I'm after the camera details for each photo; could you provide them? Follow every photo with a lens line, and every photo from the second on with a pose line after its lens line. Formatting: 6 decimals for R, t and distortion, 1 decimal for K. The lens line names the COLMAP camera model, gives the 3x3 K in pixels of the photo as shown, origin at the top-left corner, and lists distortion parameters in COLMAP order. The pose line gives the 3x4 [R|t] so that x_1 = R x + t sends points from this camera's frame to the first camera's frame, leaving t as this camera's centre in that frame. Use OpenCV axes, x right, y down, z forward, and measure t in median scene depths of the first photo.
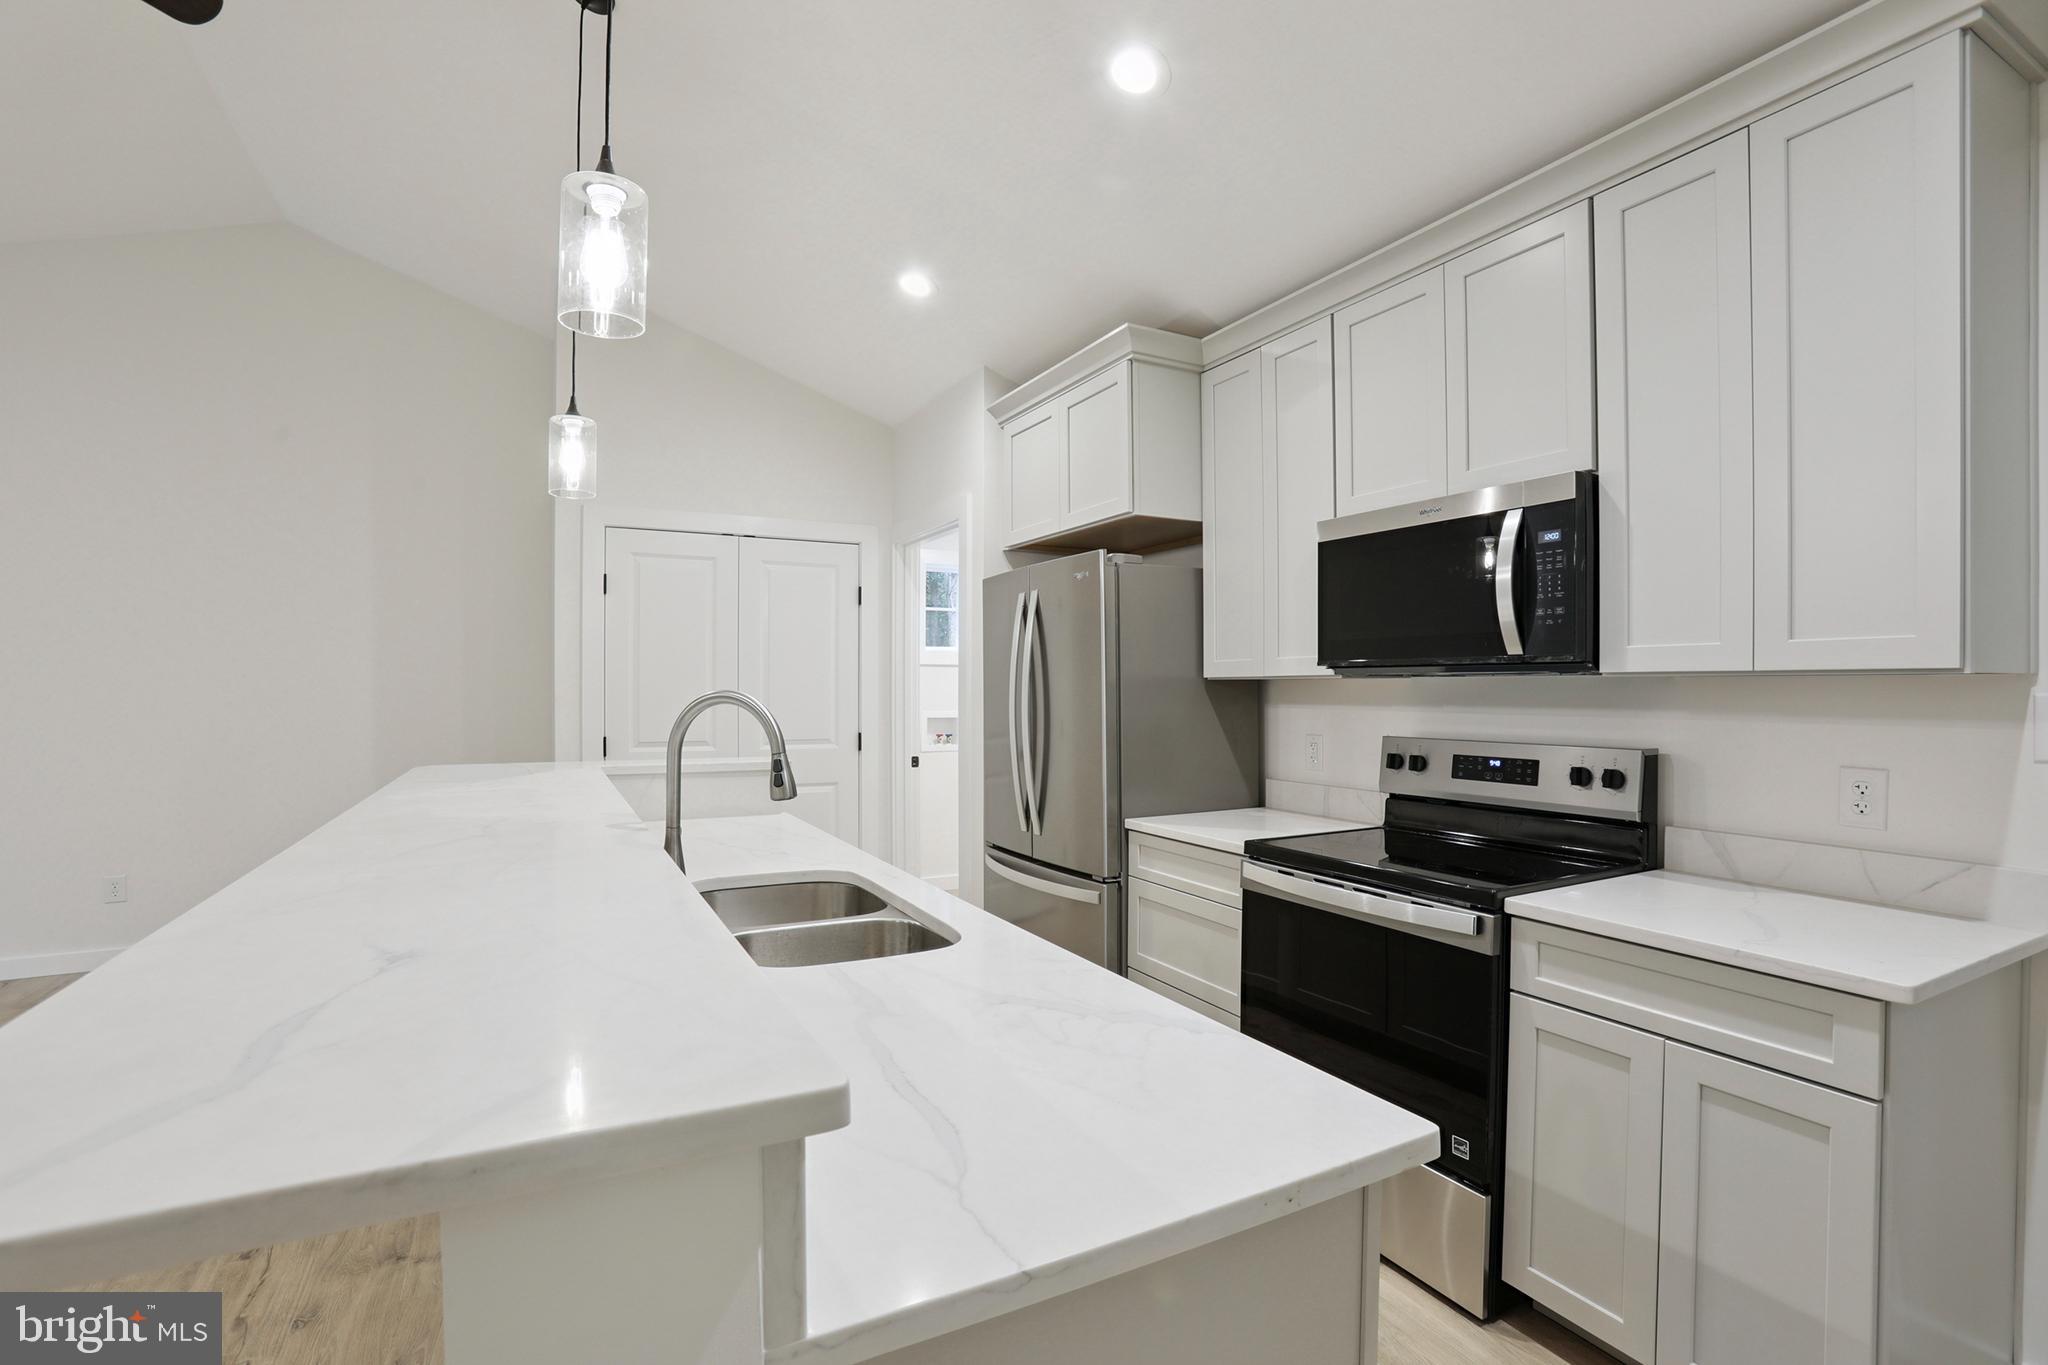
lens RADIAL K [[936.0, 0, 1007.7], [0, 936.0, 693.4], [0, 0, 1]] dist [-0.077592, 0.031152]
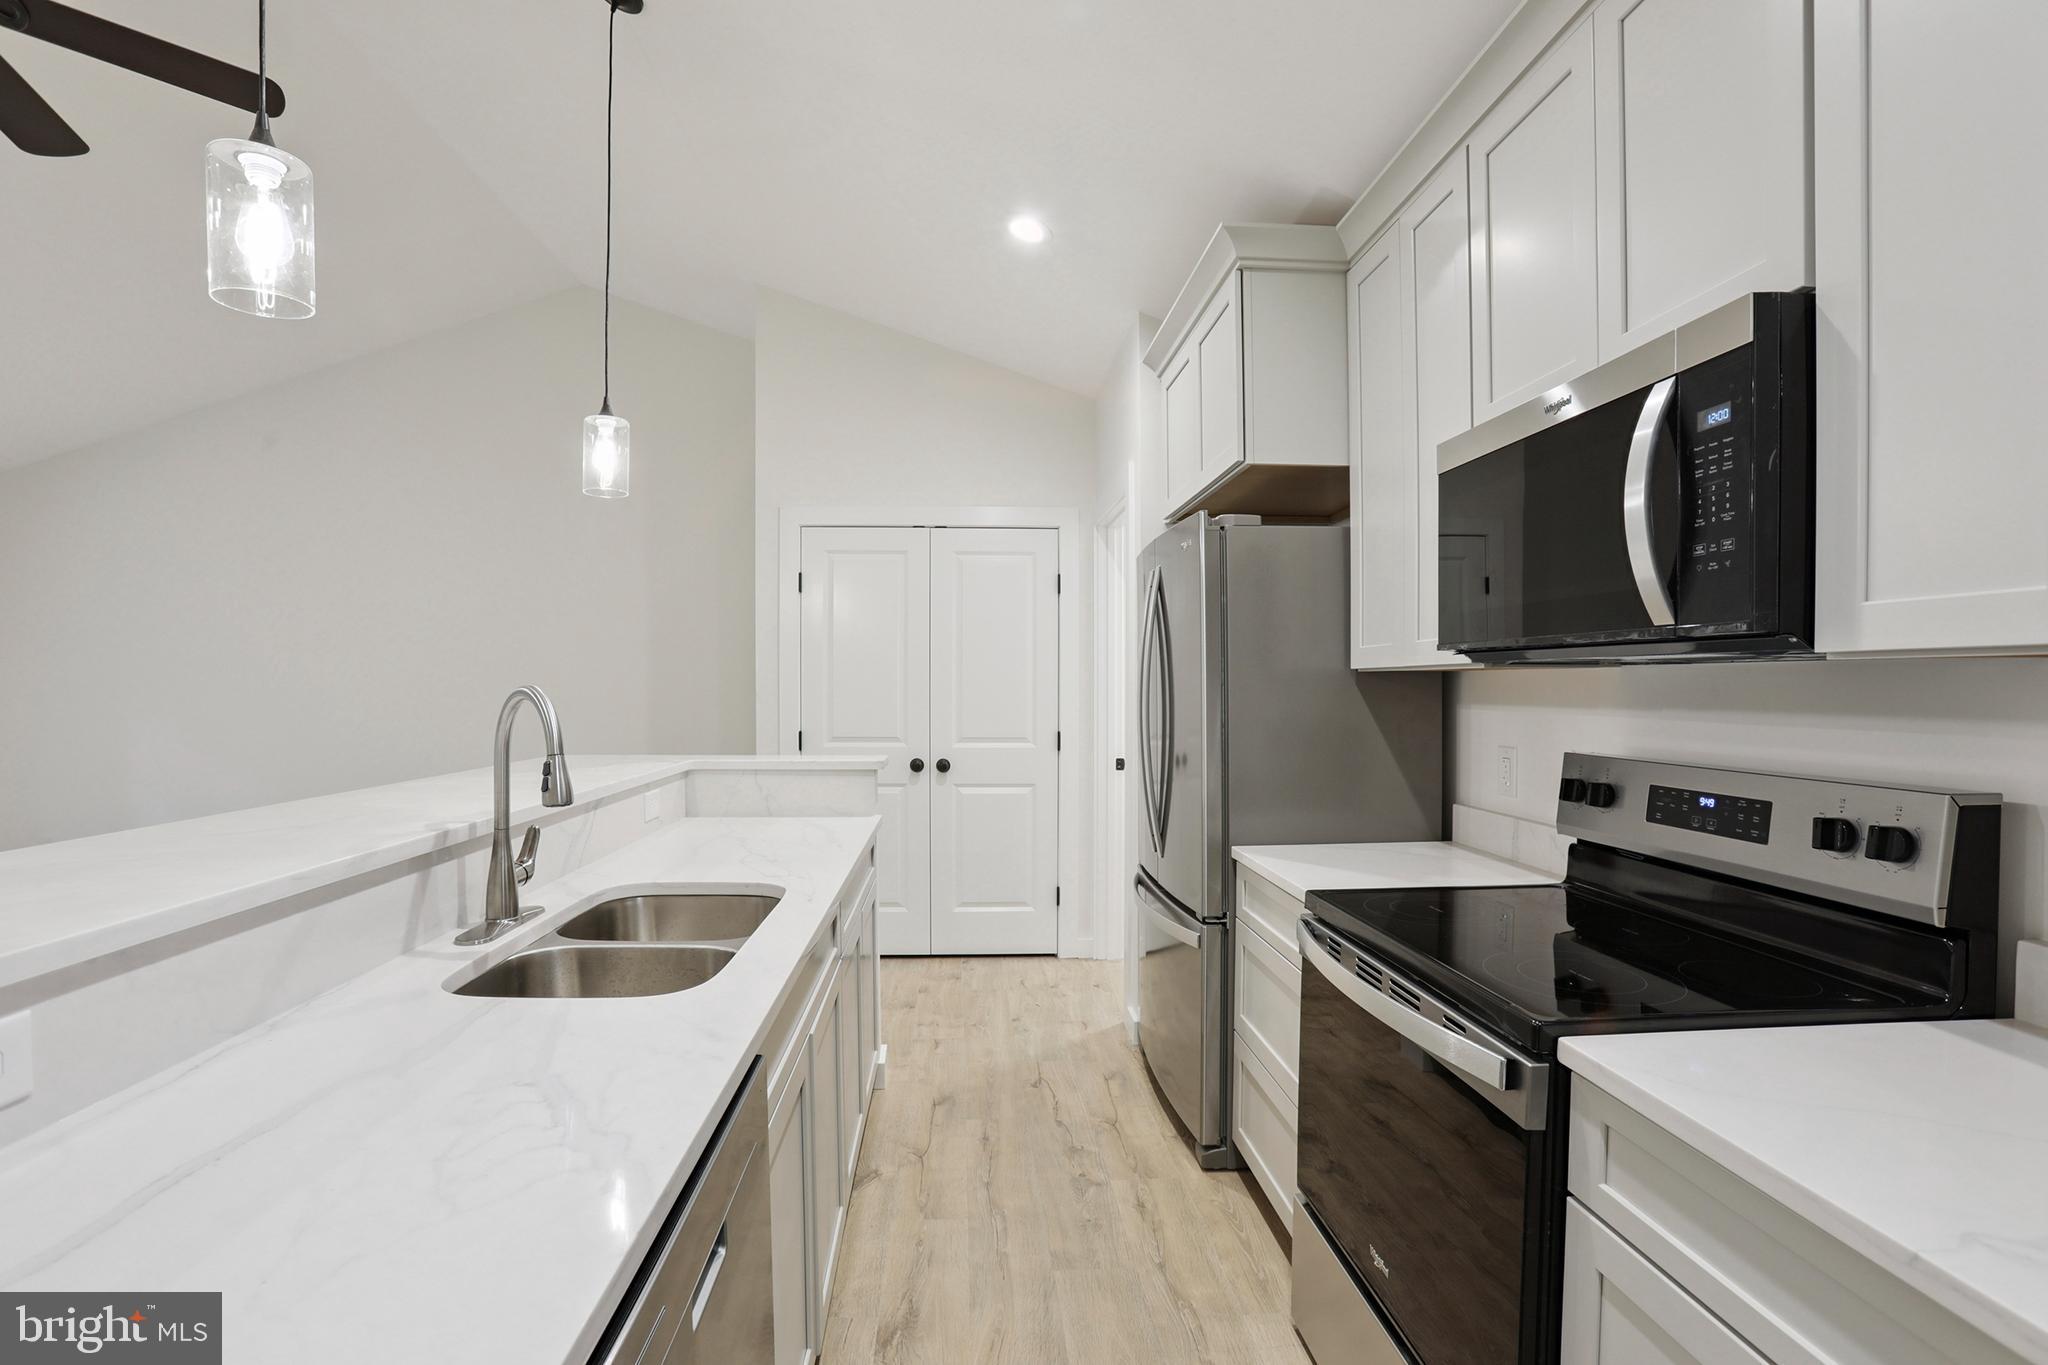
lens RADIAL K [[936.0, 0, 1007.7], [0, 936.0, 693.4], [0, 0, 1]] dist [-0.077592, 0.031152]
pose [[0.912198, 0.004392, -0.409727, 0.359994], [-0.003238, 0.999989, 0.003510, 0.001617], [0.409737, -0.001875, 0.912202, 0.255084]]
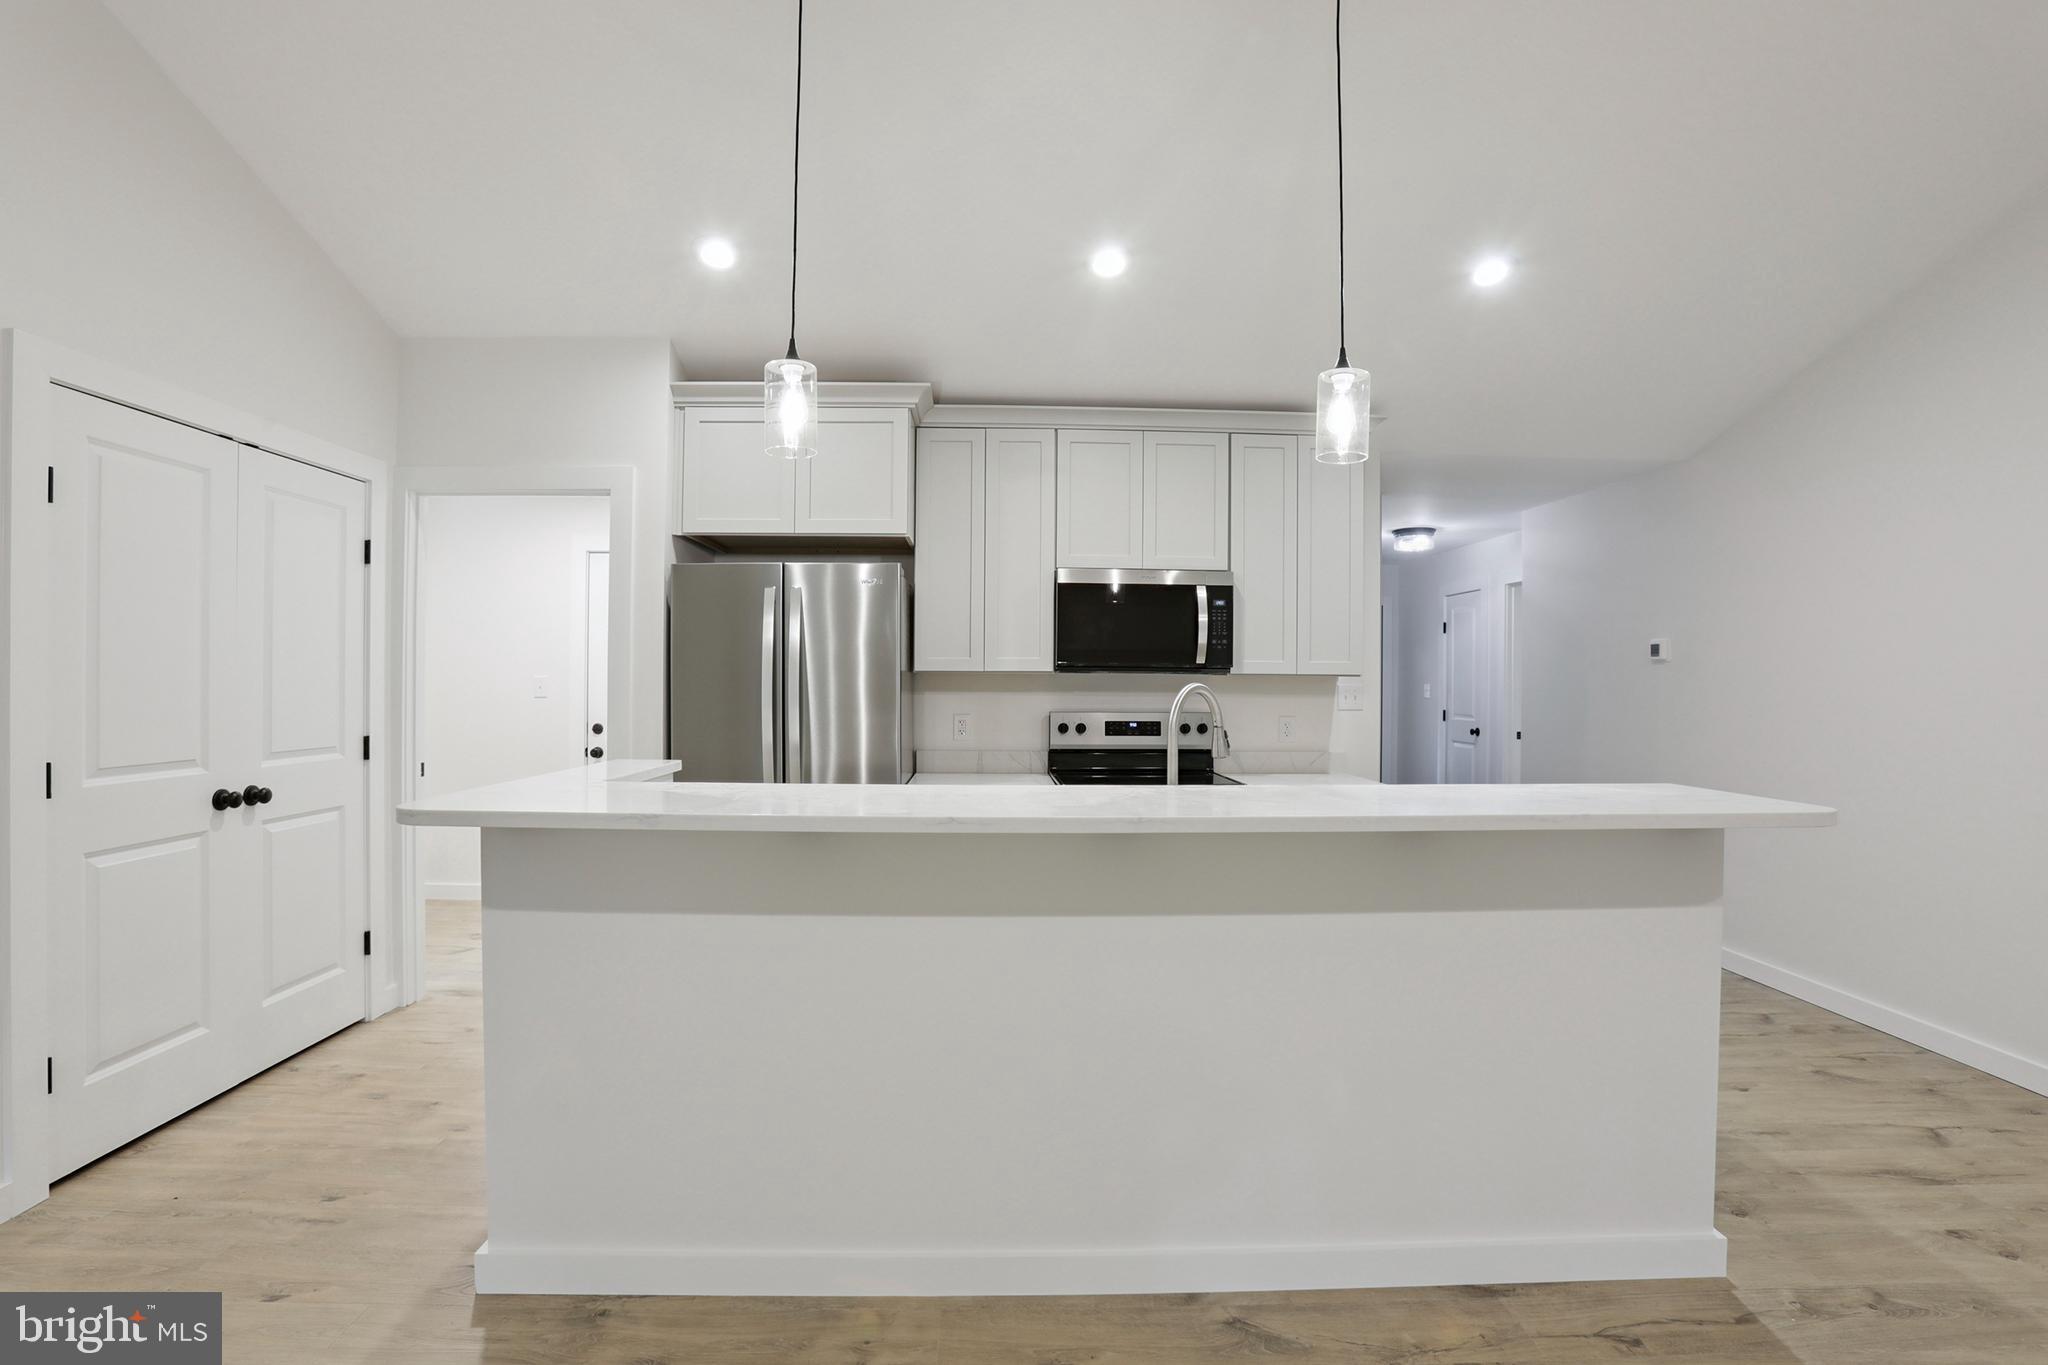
lens RADIAL K [[937.4, 0, 1010.3], [0, 937.4, 680.4], [0, 0, 1]] dist [-0.072082, 0.021419]
pose [[0.439289, 0.002725, 0.898342, -1.174396], [-0.001862, 0.999996, -0.002123, -0.002717], [-0.898344, -0.000741, 0.439292, 0.452607]]
